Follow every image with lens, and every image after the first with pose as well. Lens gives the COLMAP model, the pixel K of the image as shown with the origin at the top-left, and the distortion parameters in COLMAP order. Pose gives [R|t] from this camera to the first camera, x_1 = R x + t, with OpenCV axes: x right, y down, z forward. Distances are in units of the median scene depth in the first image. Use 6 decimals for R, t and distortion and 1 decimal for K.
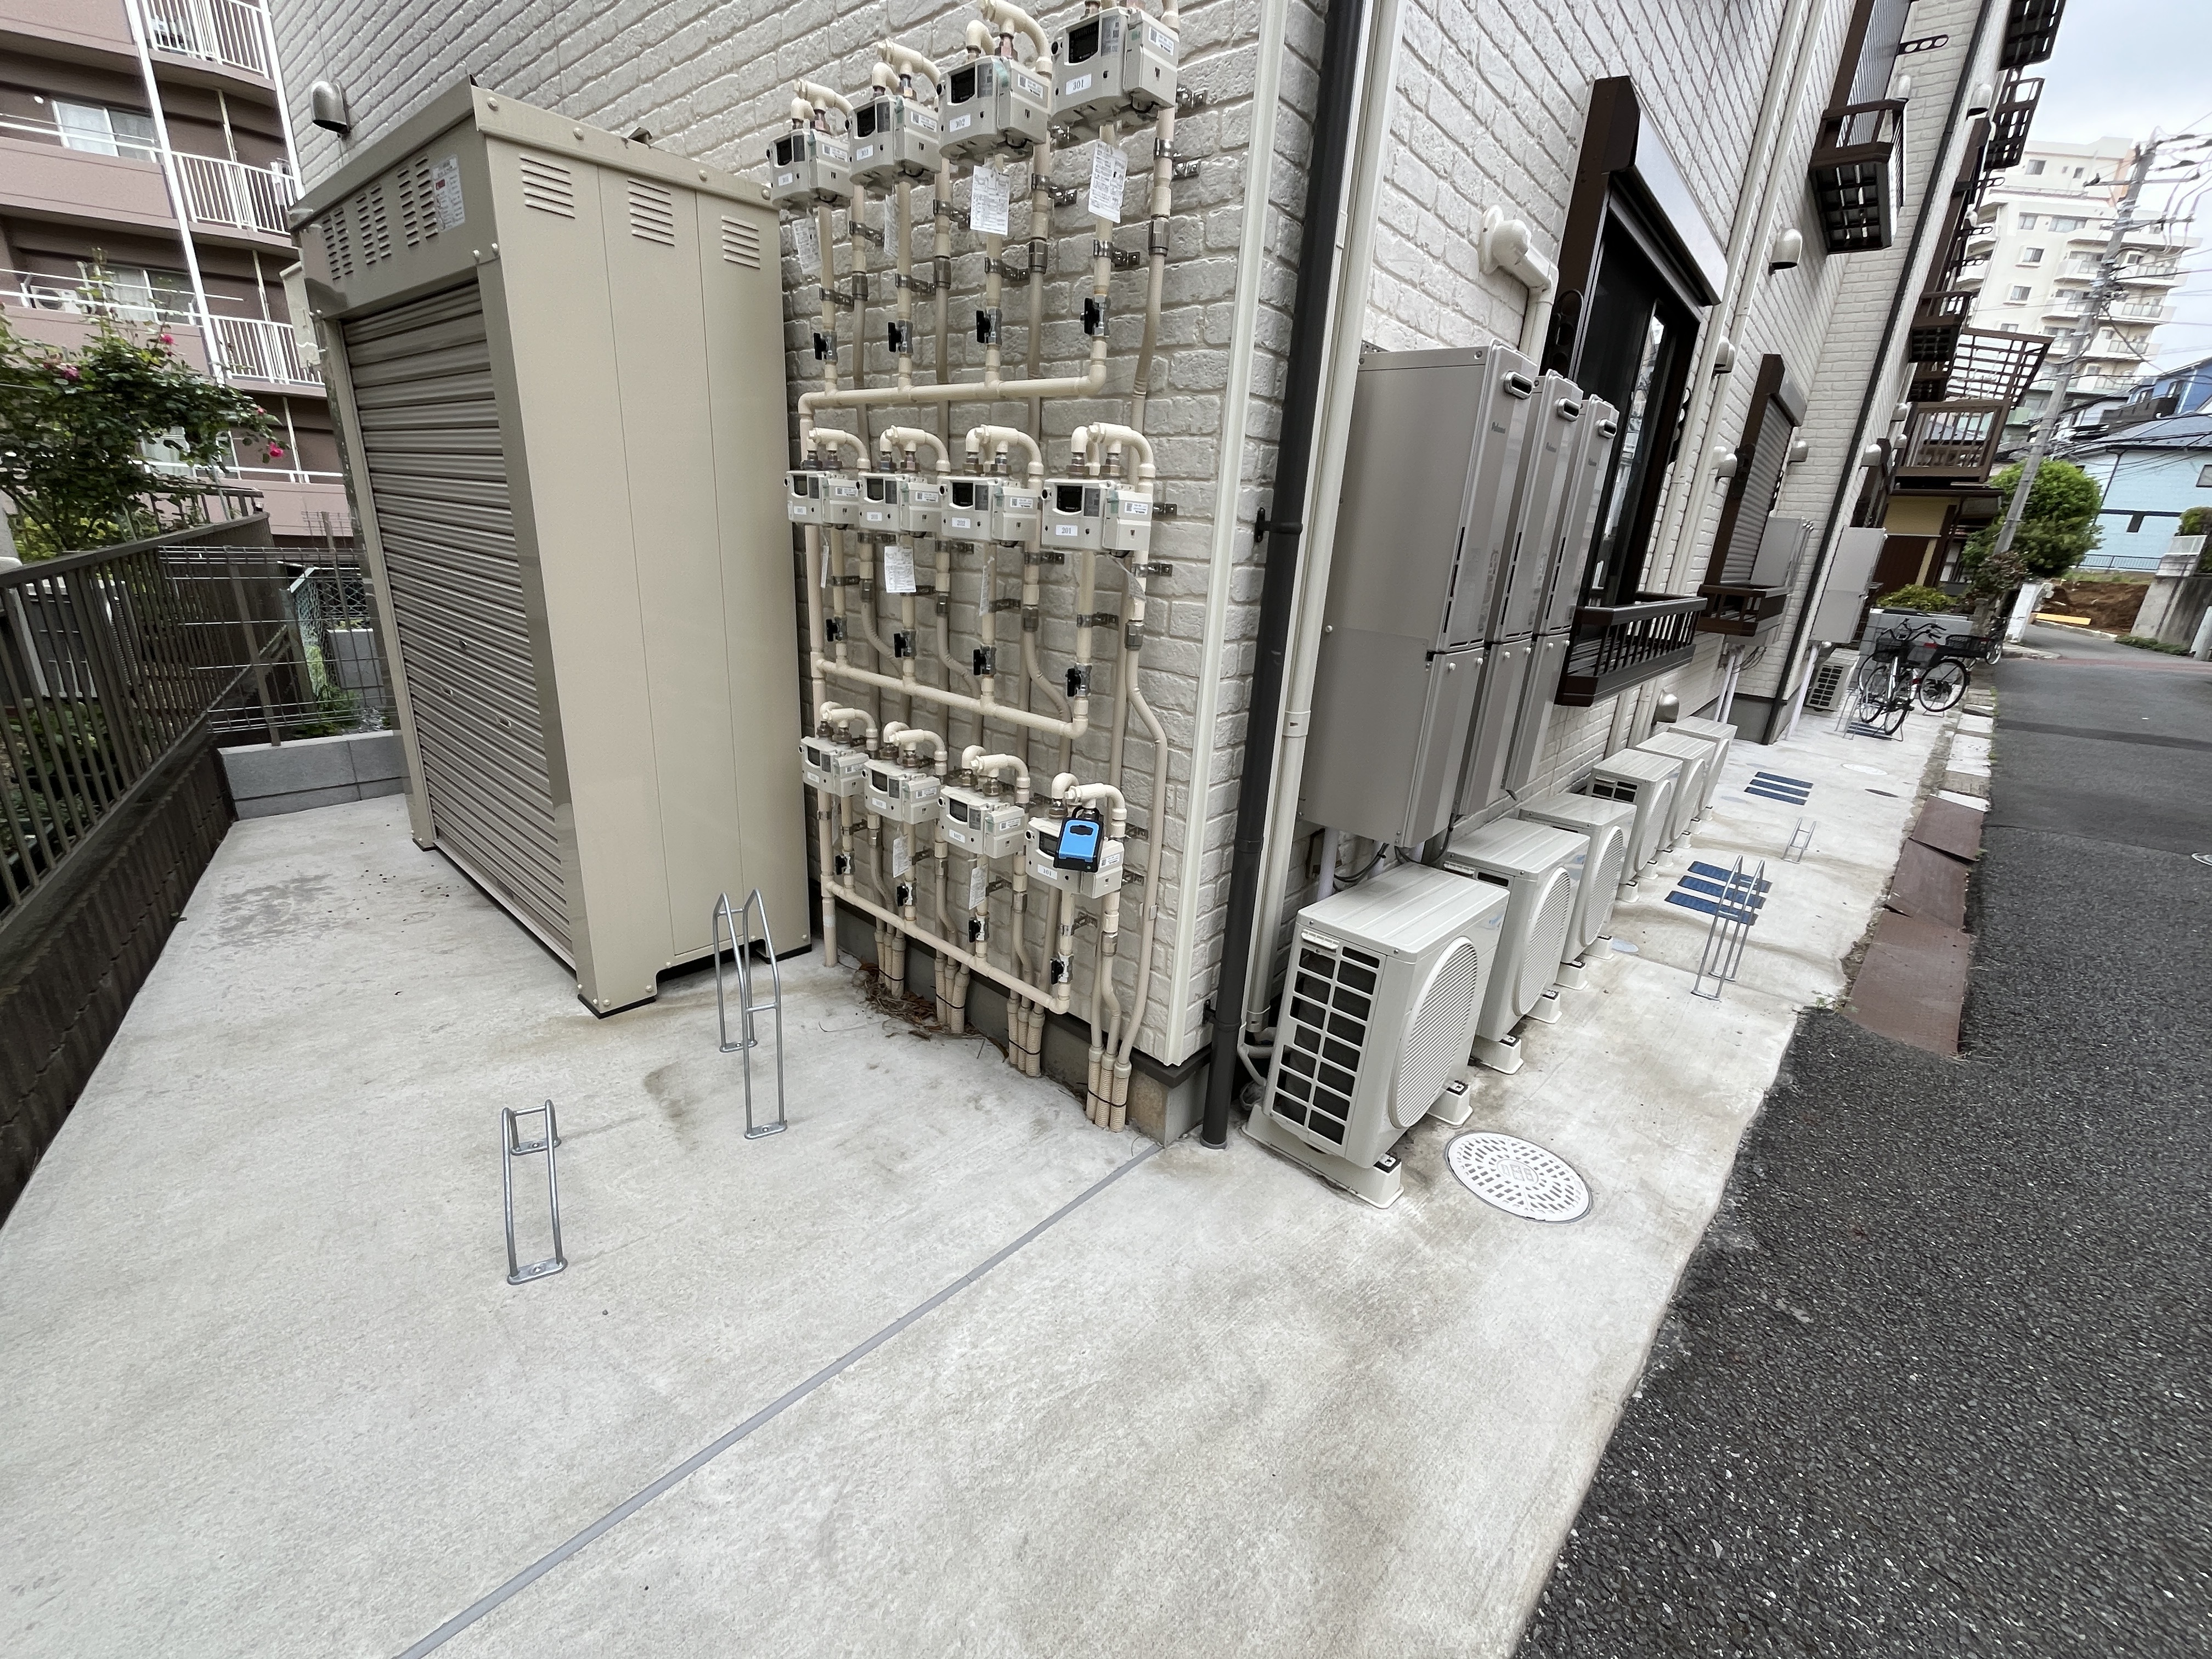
lens RADIAL K [[893.8, 0, 1114.6], [0, 893.8, 824.8], [0, 0, 1]] dist [-0.003922, 0.000083]
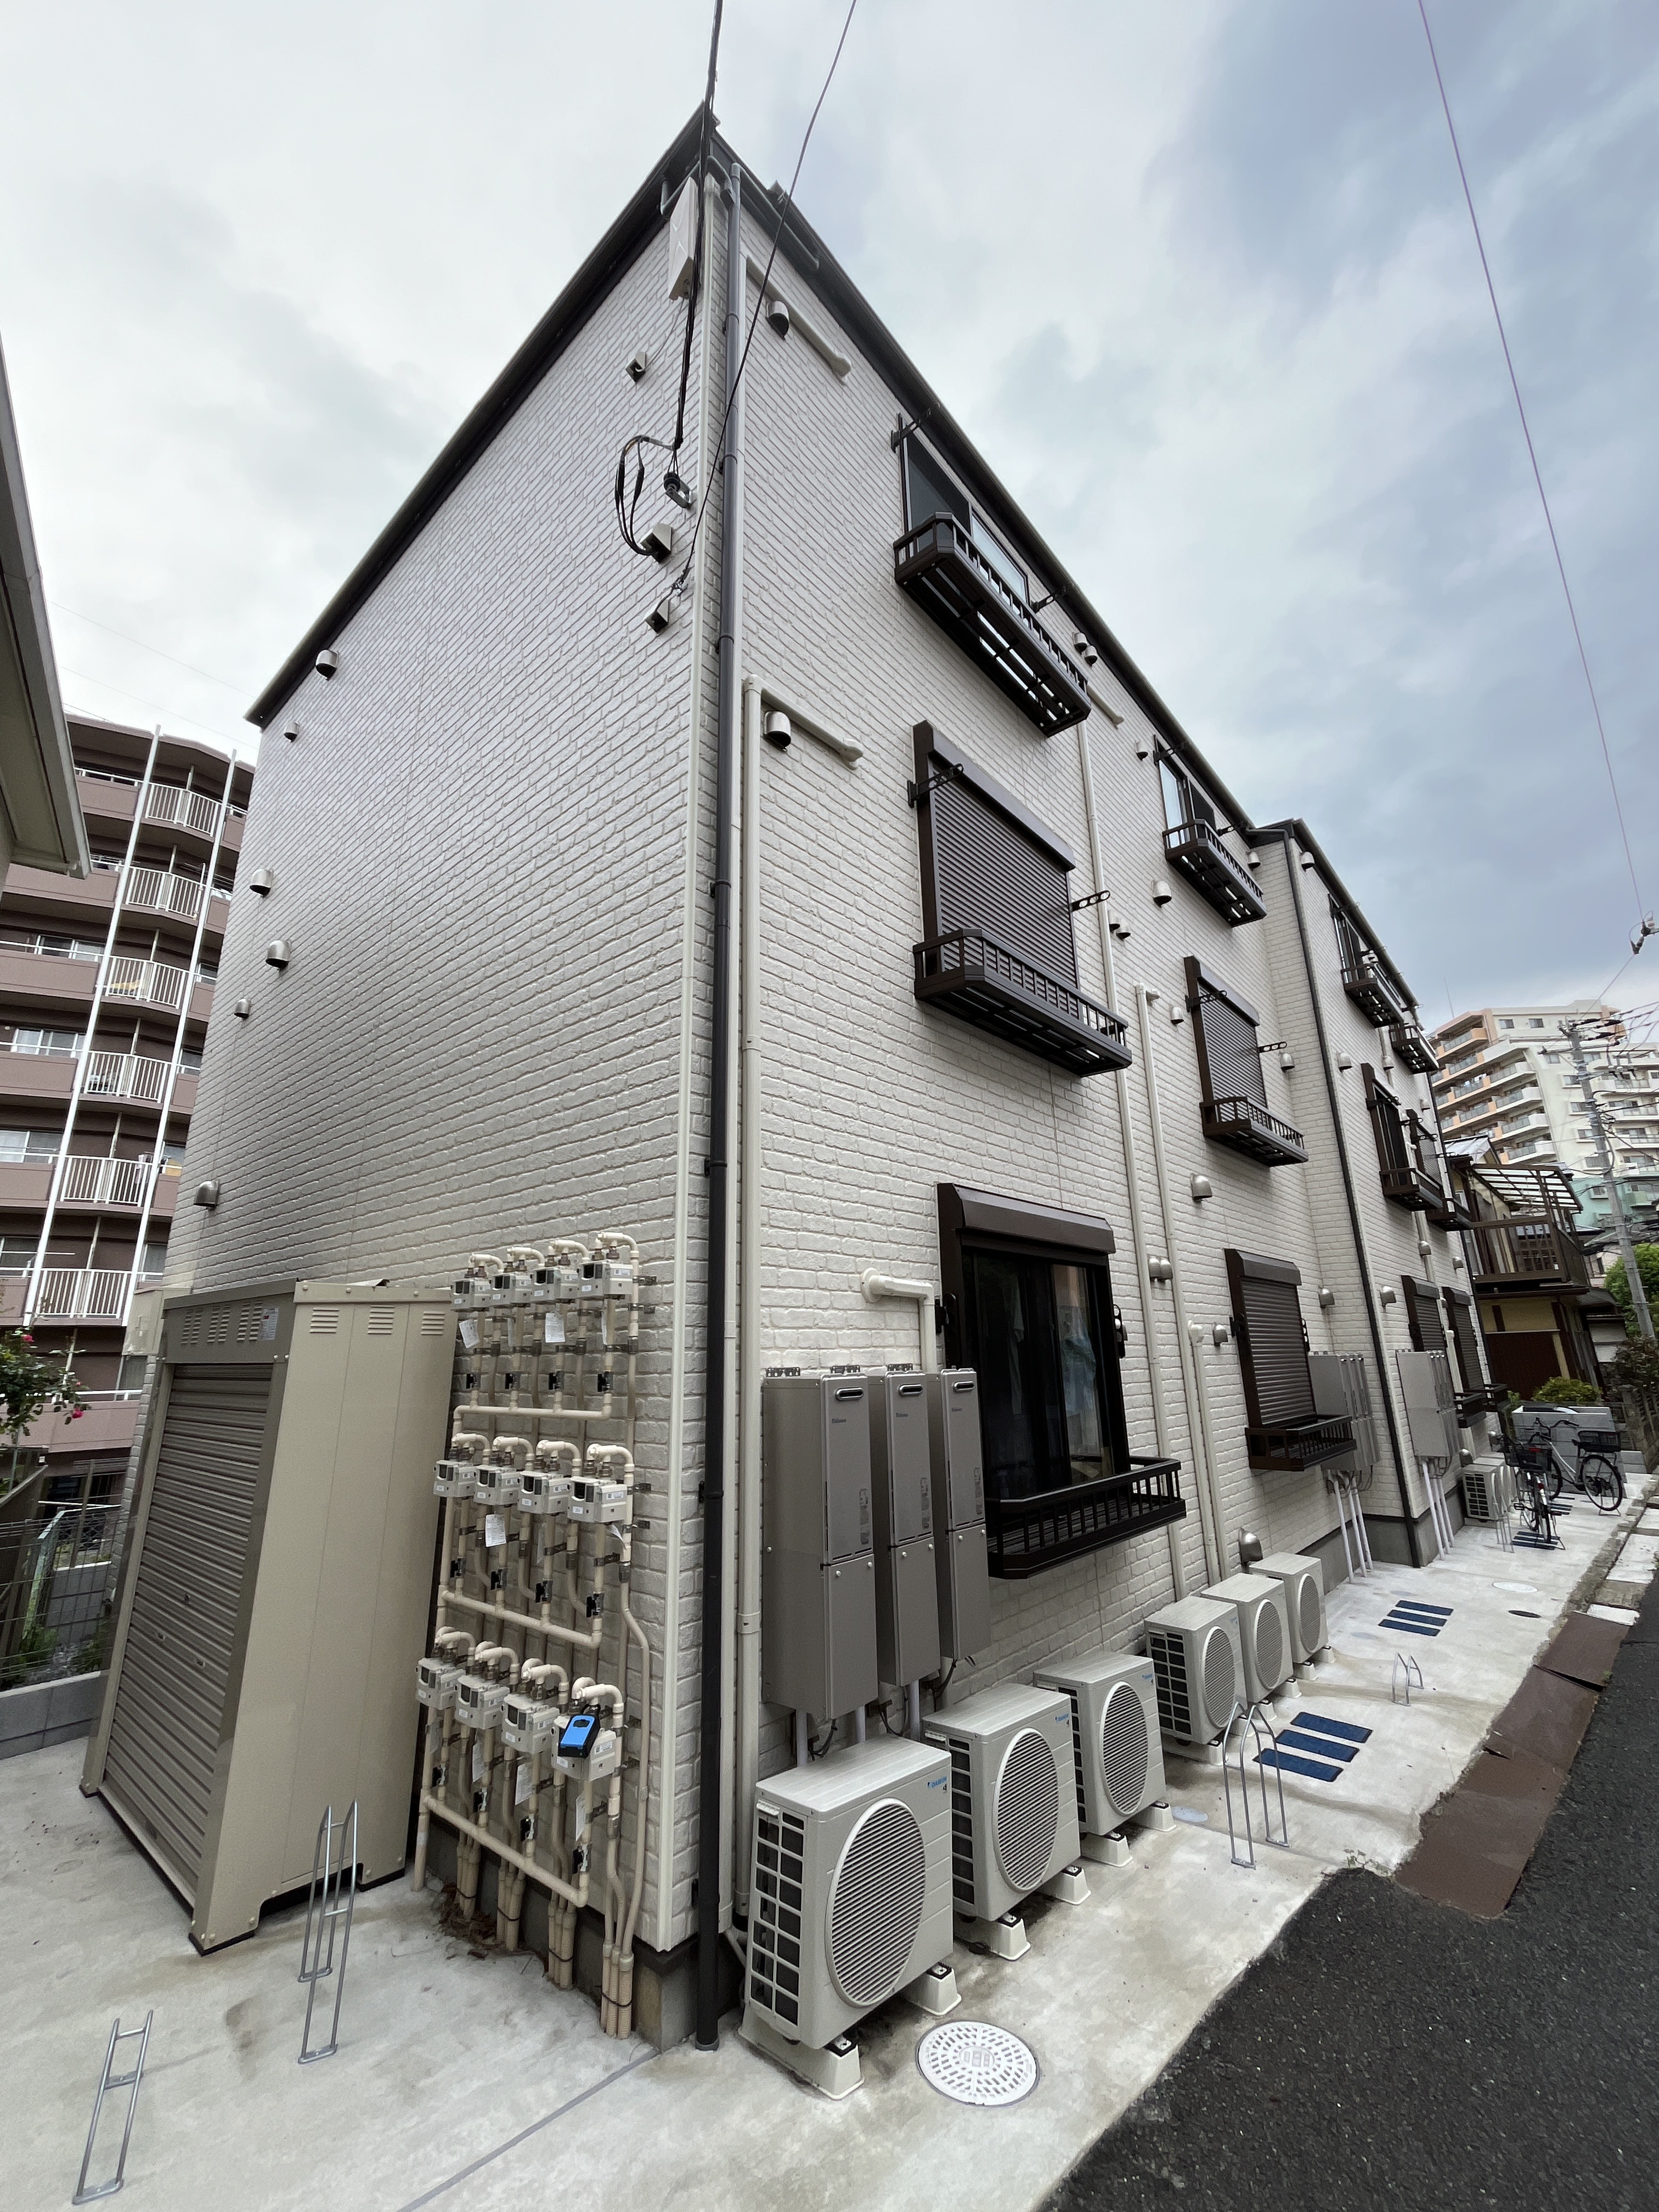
lens RADIAL K [[893.8, 0, 824.1], [0, 893.8, 1100.8], [0, 0, 1]] dist [-0.003922, 0.000083]
pose [[0.996611, -0.081817, 0.008510, 0.332743], [0.071968, 0.817153, -0.571911, 0.028390], [0.039838, 0.570585, 0.820272, -0.589922]]
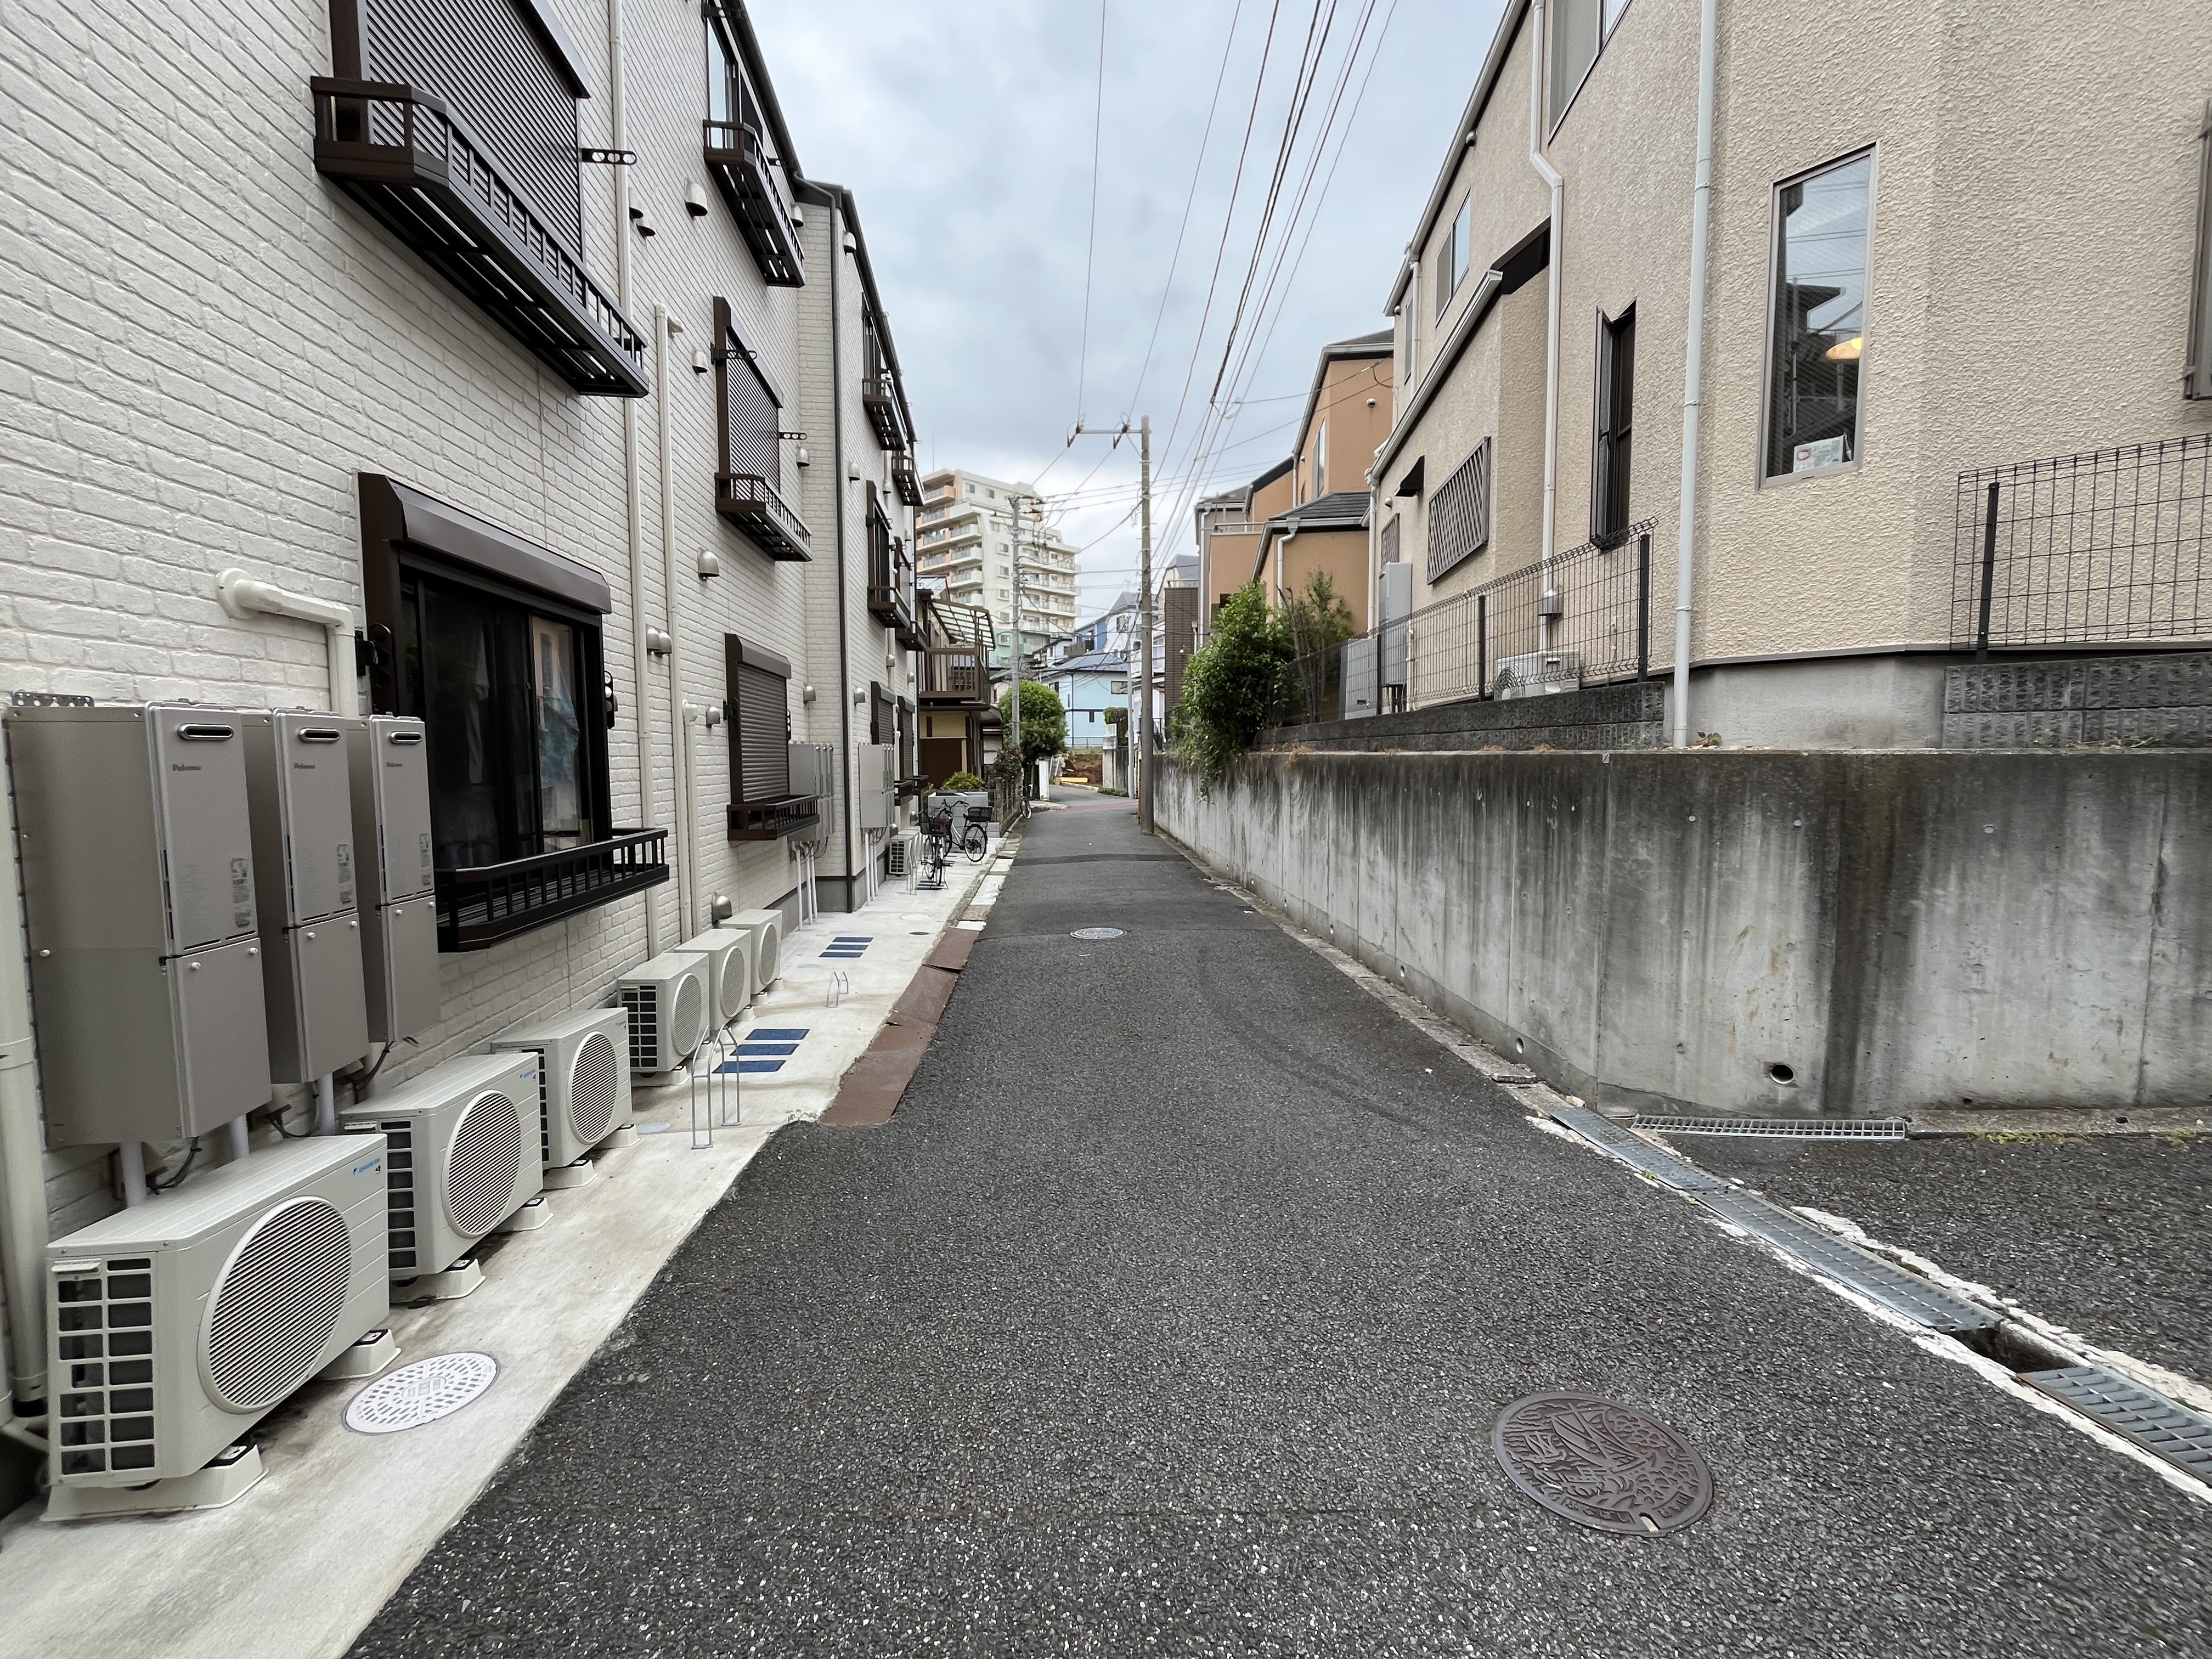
lens RADIAL K [[893.8, 0, 1112.2], [0, 893.8, 823.9], [0, 0, 1]] dist [-0.003922, 0.000083]
pose [[0.674400, -0.122549, 0.728126, 0.296394], [0.281422, 0.954356, -0.100031, 0.072223], [-0.682632, 0.272372, 0.678105, -0.480659]]
